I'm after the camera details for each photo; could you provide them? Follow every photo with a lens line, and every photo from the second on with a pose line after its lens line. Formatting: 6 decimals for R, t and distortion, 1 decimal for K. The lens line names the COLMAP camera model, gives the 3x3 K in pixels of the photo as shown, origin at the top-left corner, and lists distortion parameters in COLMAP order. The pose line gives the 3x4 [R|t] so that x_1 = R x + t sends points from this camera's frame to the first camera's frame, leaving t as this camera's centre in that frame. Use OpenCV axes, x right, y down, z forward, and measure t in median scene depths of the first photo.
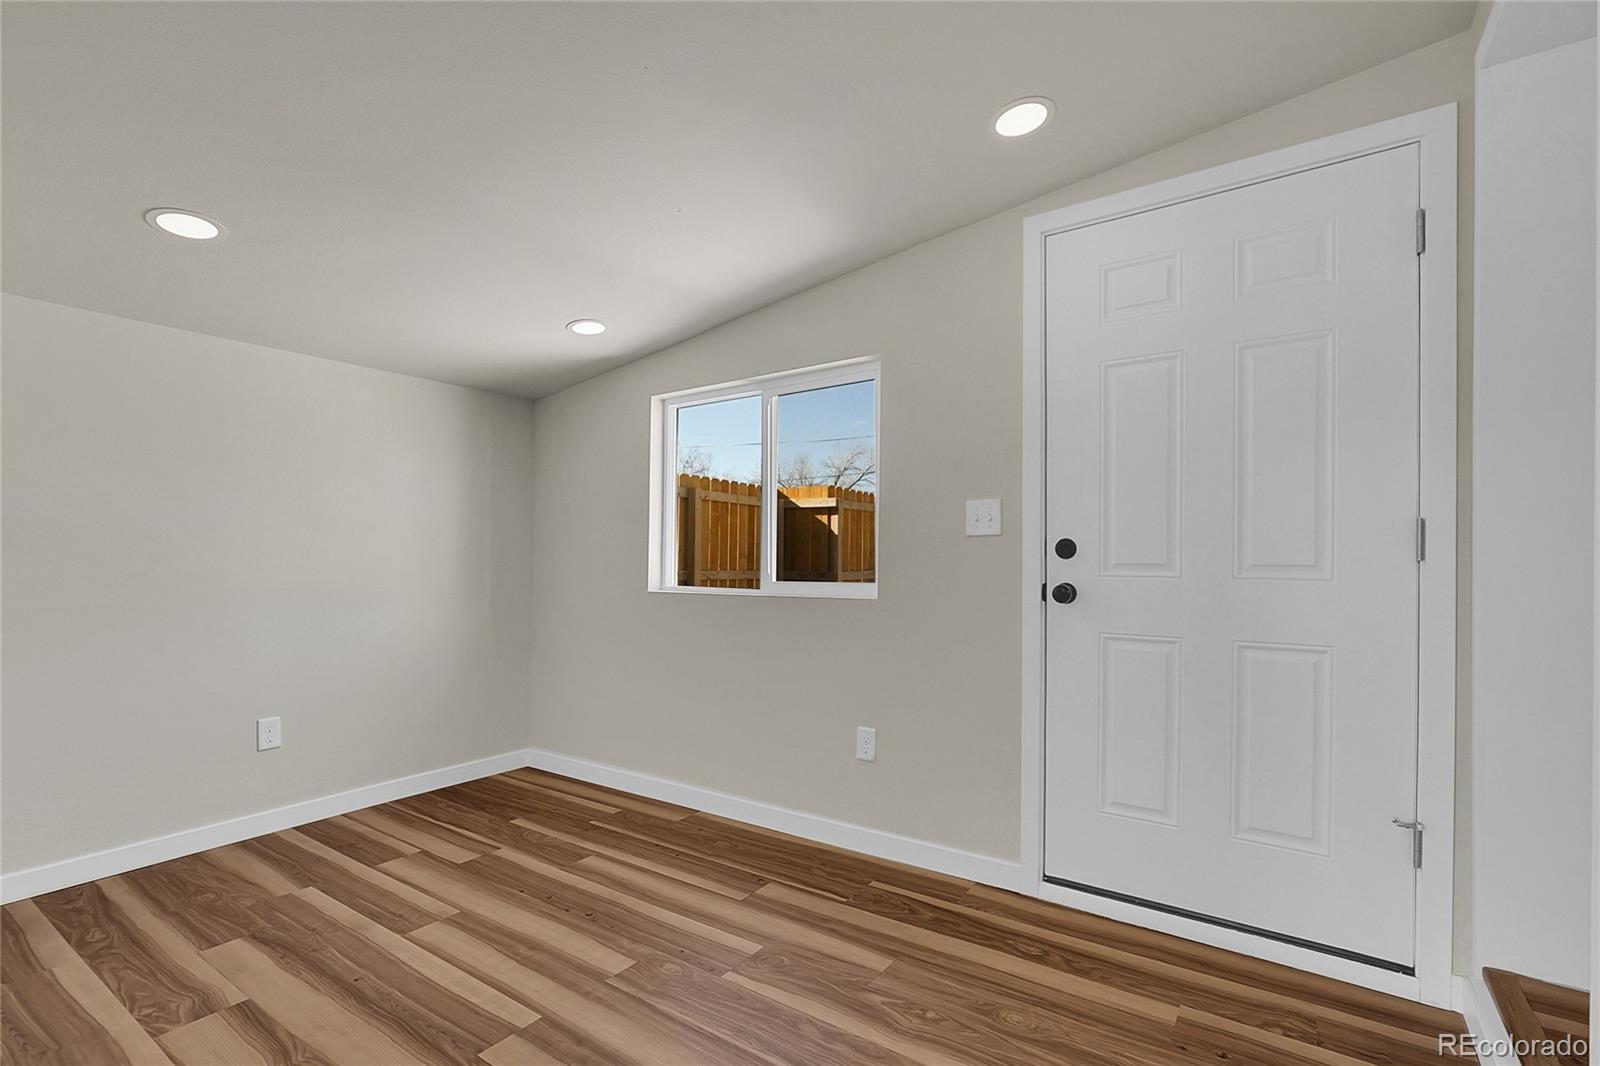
lens RADIAL K [[750.4, 0, 817.0], [0, 750.4, 559.8], [0, 0, 1]] dist [-0.018383, 0.006320]
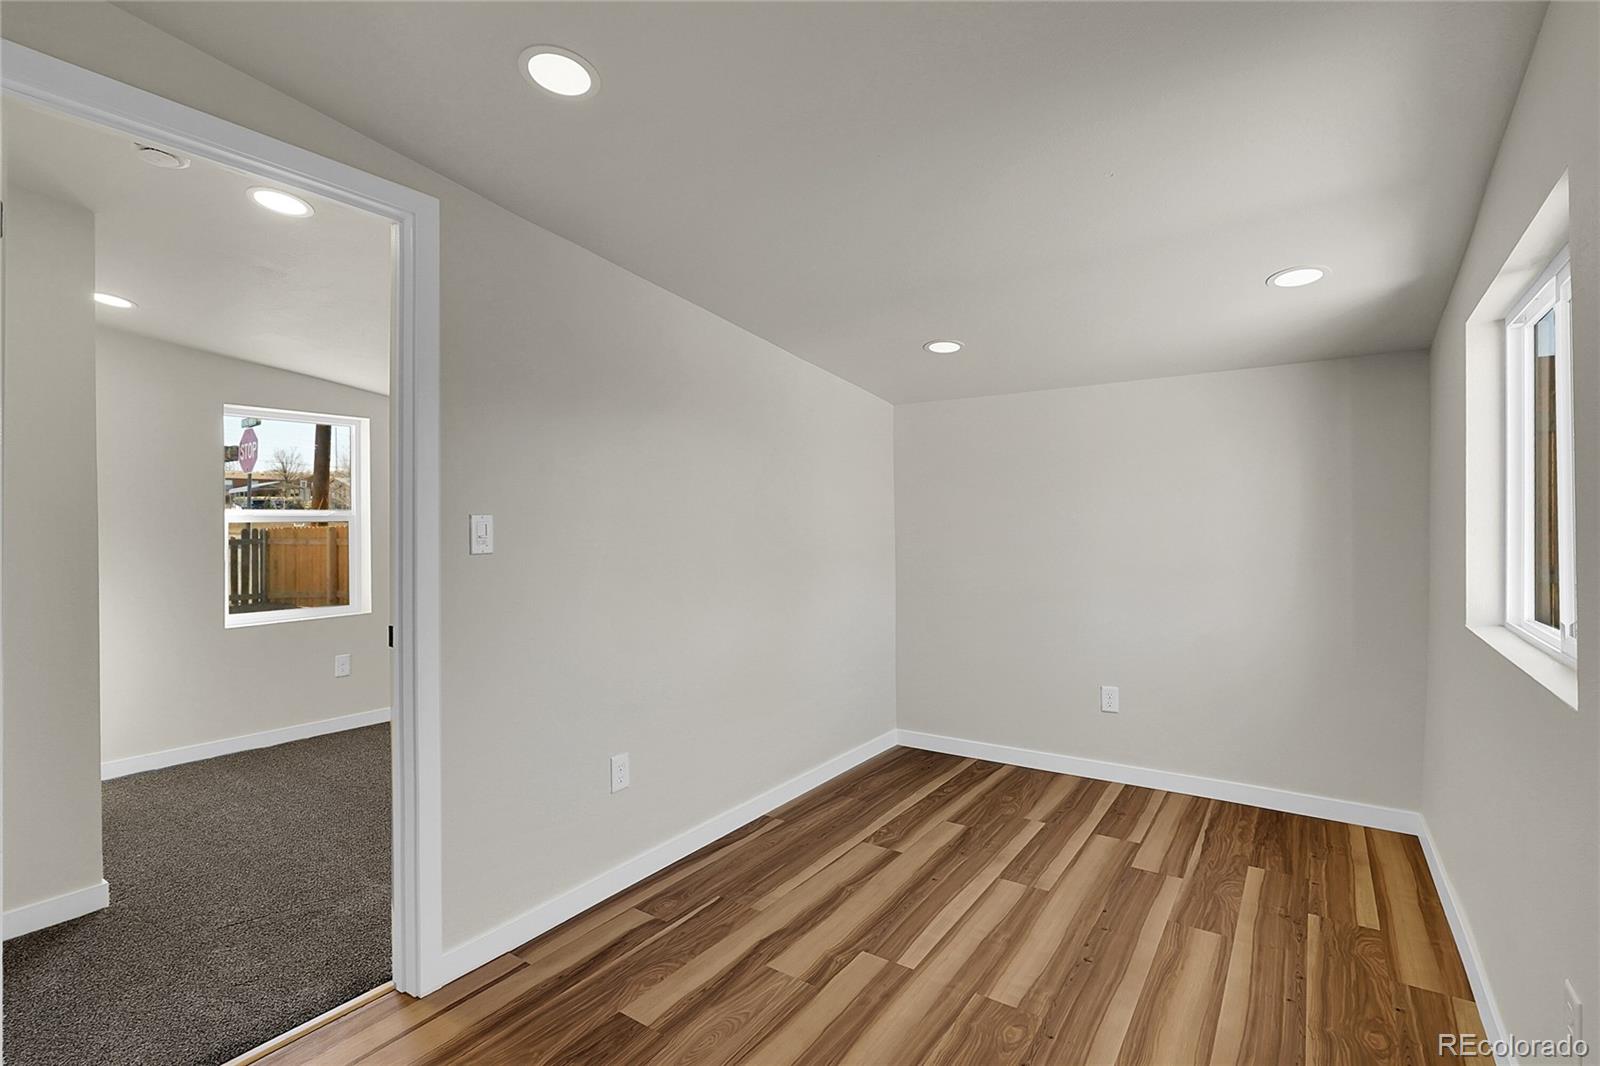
lens RADIAL K [[750.4, 0, 799.0], [0, 750.4, 518.5], [0, 0, 1]] dist [-0.018383, 0.006320]
pose [[-0.028282, -0.003625, -0.999593, 0.606437], [0.012249, 0.999917, -0.003973, -0.080677], [0.999525, -0.012356, -0.028235, 0.618129]]
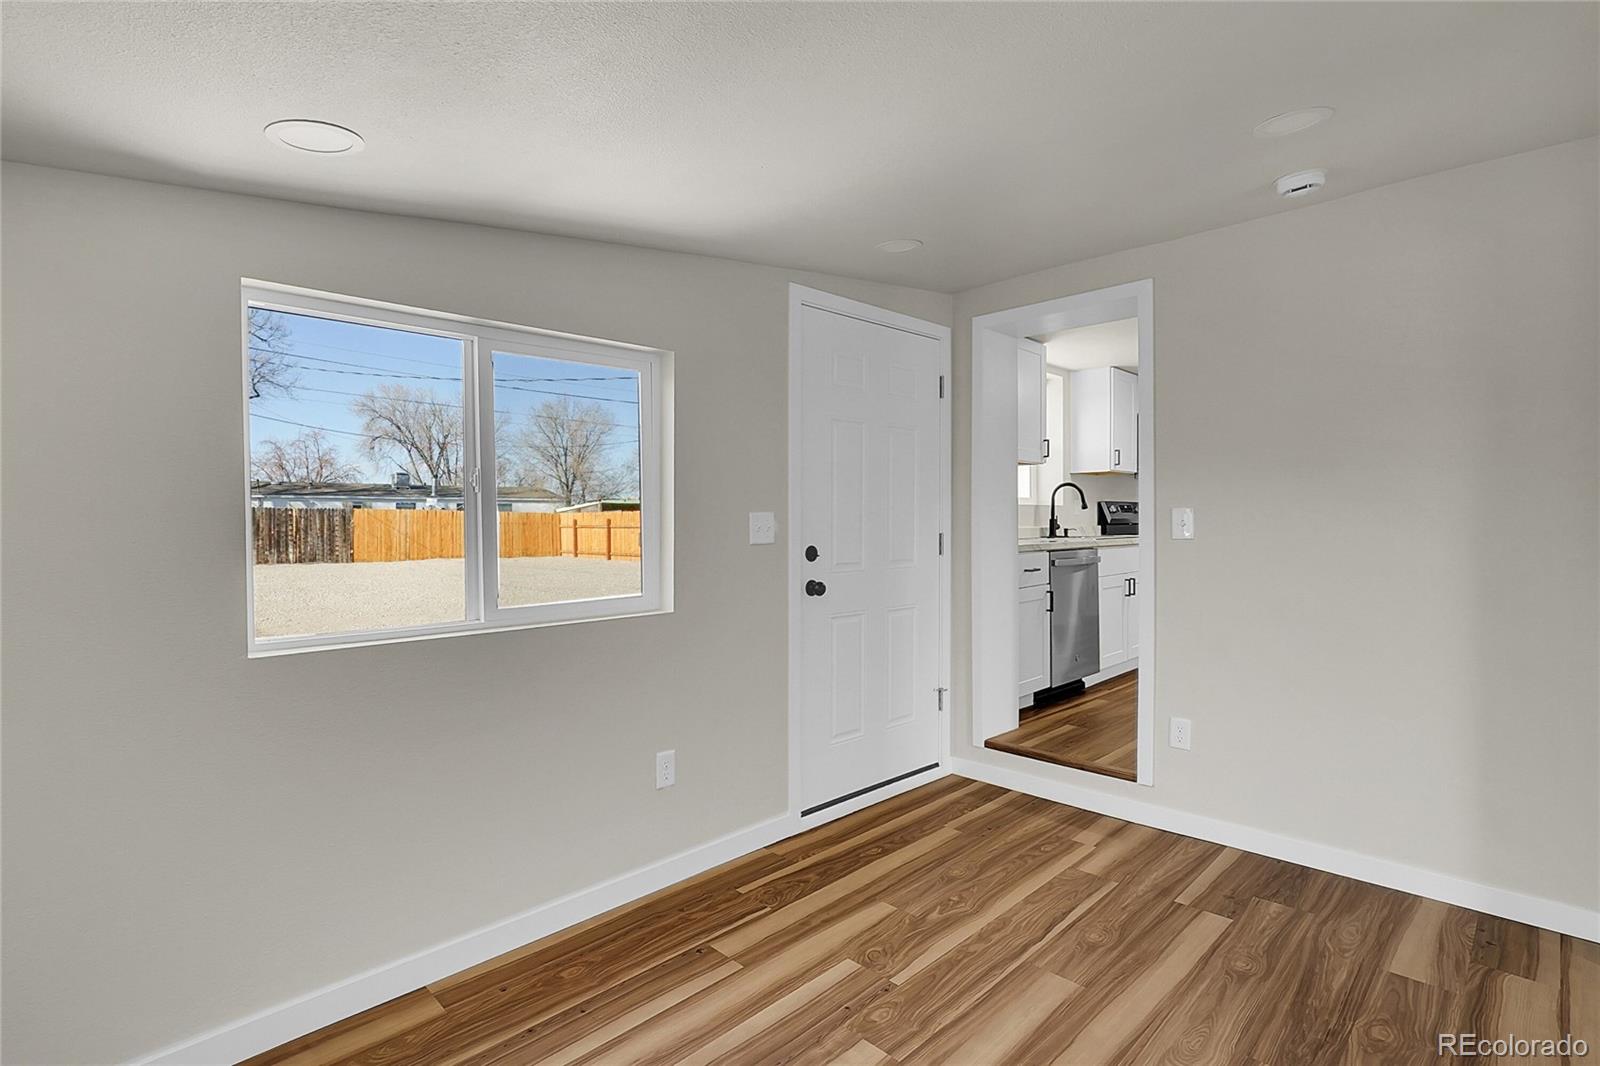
lens RADIAL K [[750.4, 0, 835.7], [0, 750.4, 528.5], [0, 0, 1]] dist [-0.018383, 0.006320]
pose [[0.177680, -0.017839, 0.983927, -0.923402], [0.002587, 0.999841, 0.017661, -0.079912], [-0.984085, -0.000593, 0.177698, 0.716254]]
